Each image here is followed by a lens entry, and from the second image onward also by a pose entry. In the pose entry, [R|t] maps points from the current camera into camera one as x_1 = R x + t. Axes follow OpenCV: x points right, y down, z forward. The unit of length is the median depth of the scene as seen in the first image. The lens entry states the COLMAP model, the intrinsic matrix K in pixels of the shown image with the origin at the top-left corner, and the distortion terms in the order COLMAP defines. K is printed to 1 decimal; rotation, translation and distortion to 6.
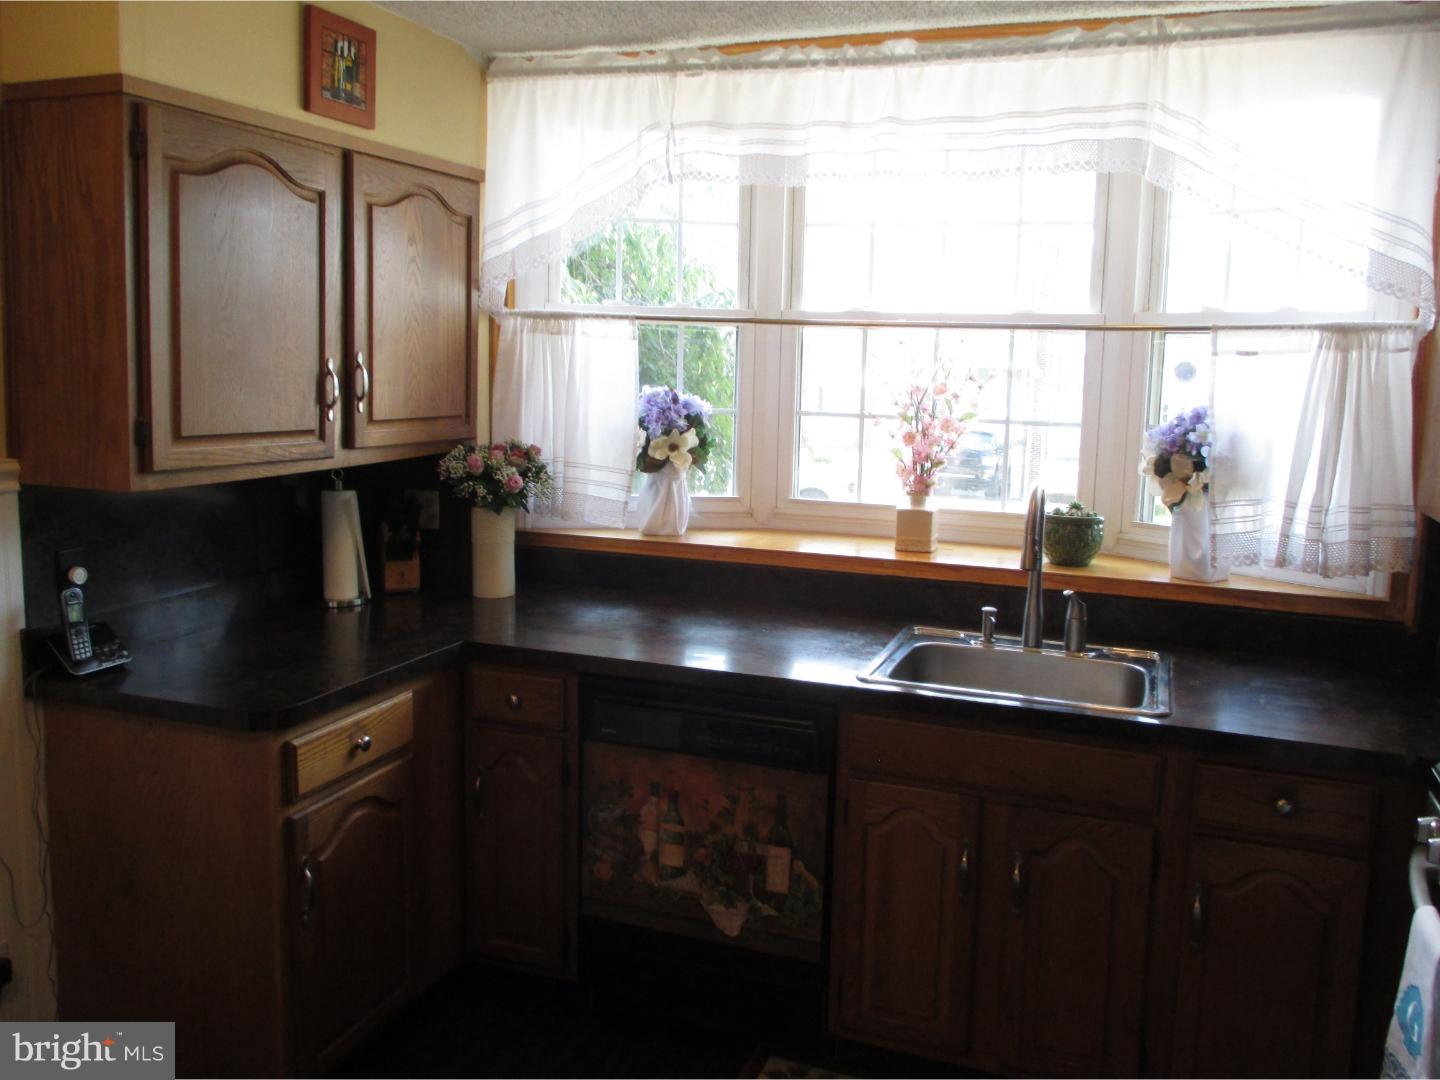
lens RADIAL K [[1212.3, 0, 723.0], [0, 1212.3, 493.3], [0, 0, 1]] dist [-0.012639, -0.017275]
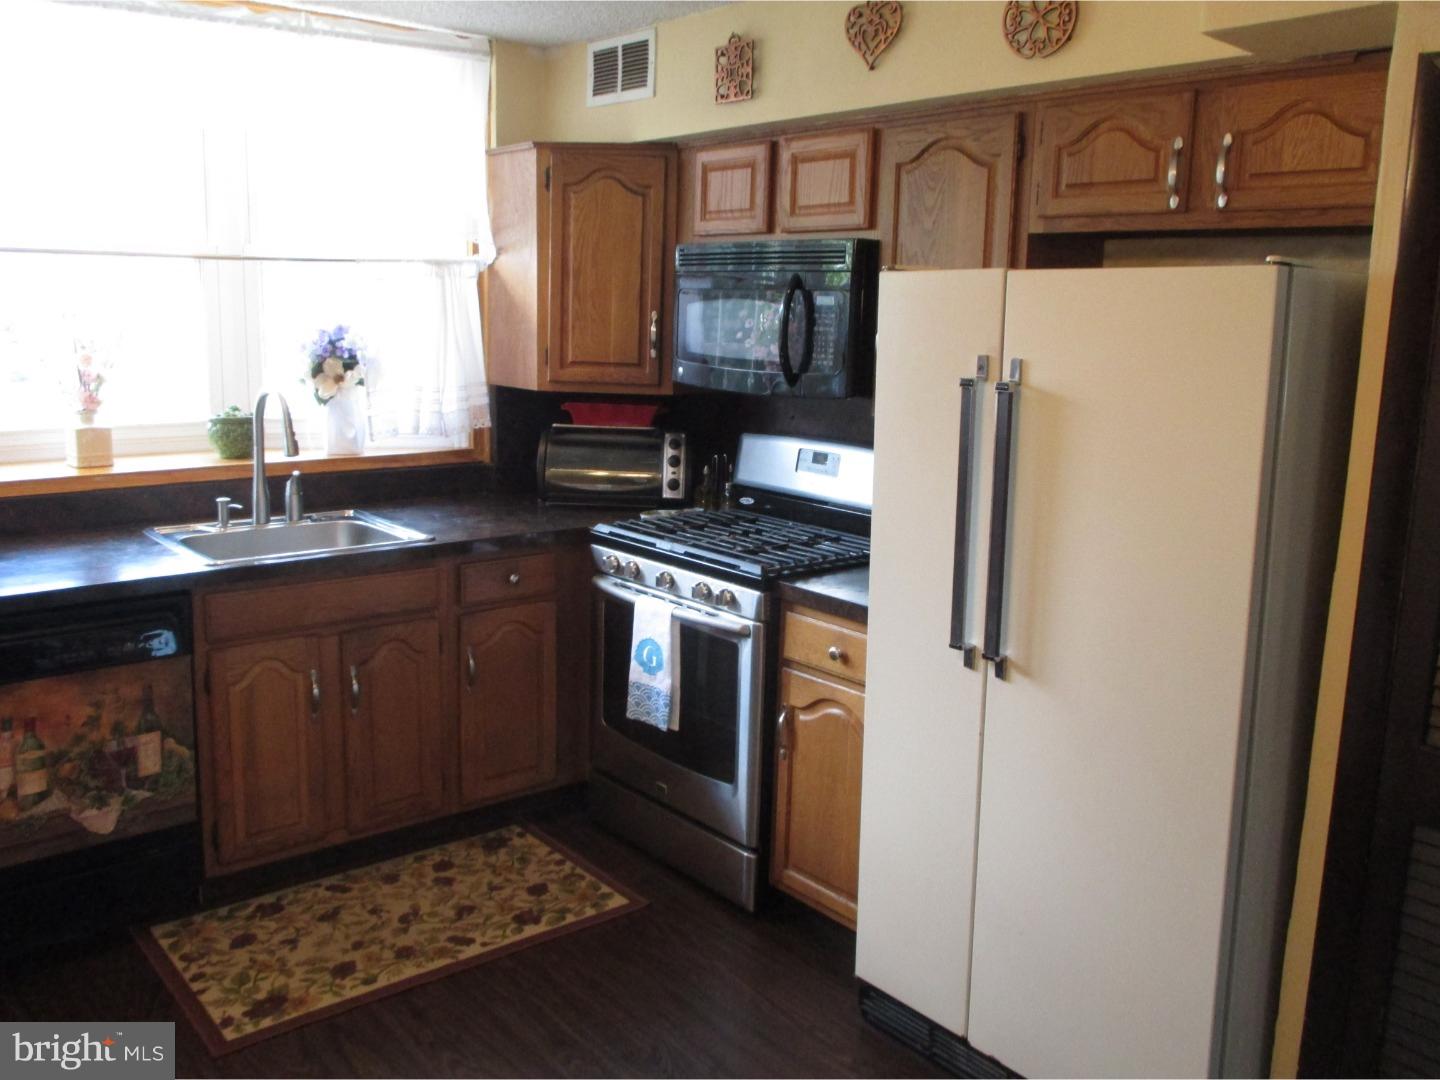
lens RADIAL K [[1212.3, 0, 723.0], [0, 1212.3, 493.3], [0, 0, 1]] dist [-0.012639, -0.017275]
pose [[0.488360, -0.149179, 0.859797, -0.592956], [0.093038, 0.988565, 0.118675, -0.004456], [-0.867668, 0.022038, 0.496655, -0.001015]]
